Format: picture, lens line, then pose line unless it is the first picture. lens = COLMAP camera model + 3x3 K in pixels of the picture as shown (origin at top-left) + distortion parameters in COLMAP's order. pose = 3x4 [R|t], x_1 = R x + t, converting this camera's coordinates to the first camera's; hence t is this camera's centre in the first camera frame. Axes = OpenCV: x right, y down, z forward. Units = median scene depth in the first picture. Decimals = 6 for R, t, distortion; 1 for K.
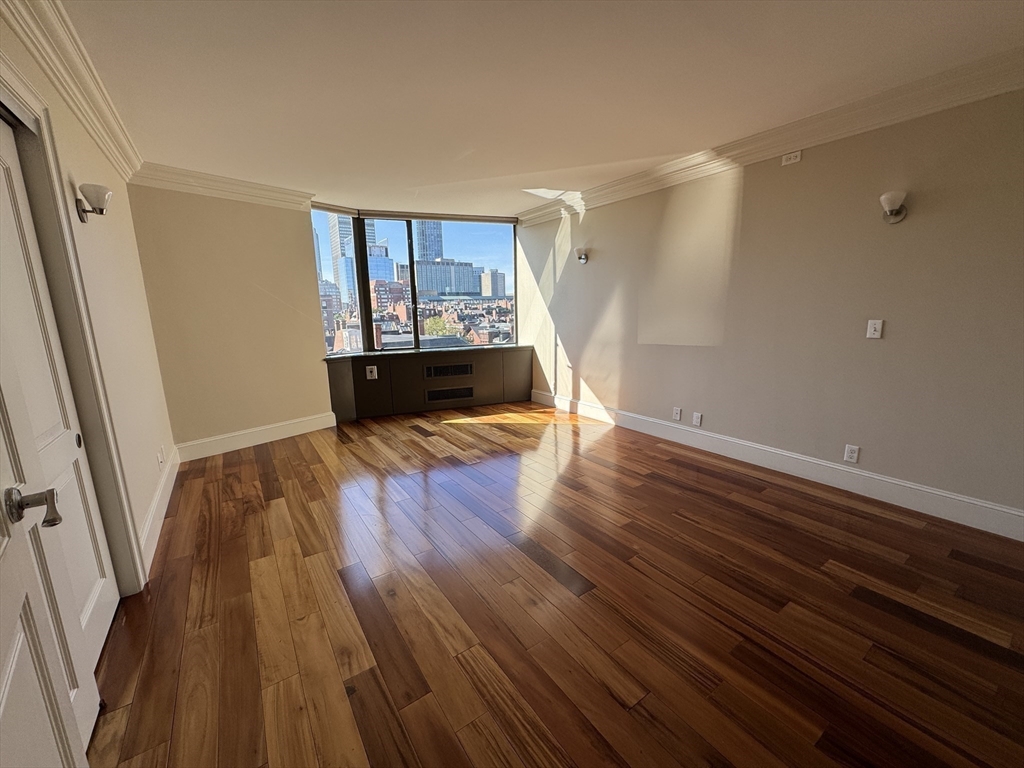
lens RADIAL K [[408.9, 0, 514.5], [0, 408.9, 380.5], [0, 0, 1]] dist [-0.004319, 0.000716]
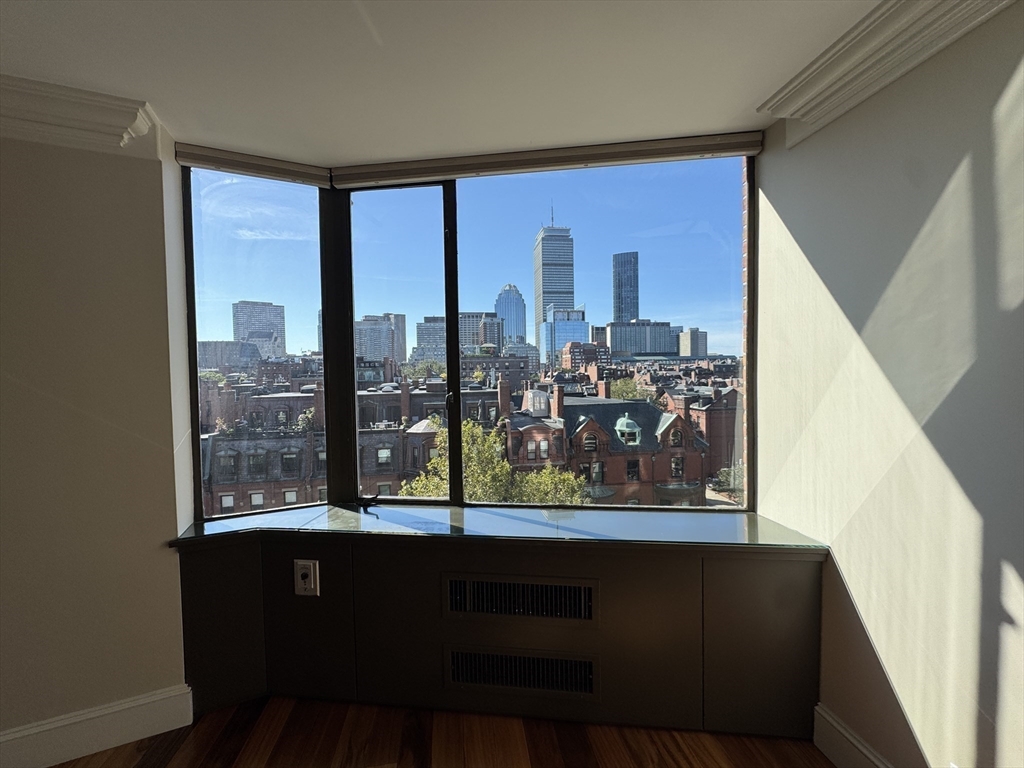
lens RADIAL K [[408.9, 0, 509.7], [0, 408.9, 380.3], [0, 0, 1]] dist [-0.004319, 0.000716]
pose [[0.890957, 0.017547, -0.453748, -0.021483], [-0.083460, 0.988558, -0.125647, -0.146574], [0.446352, 0.149816, 0.882227, 0.655729]]
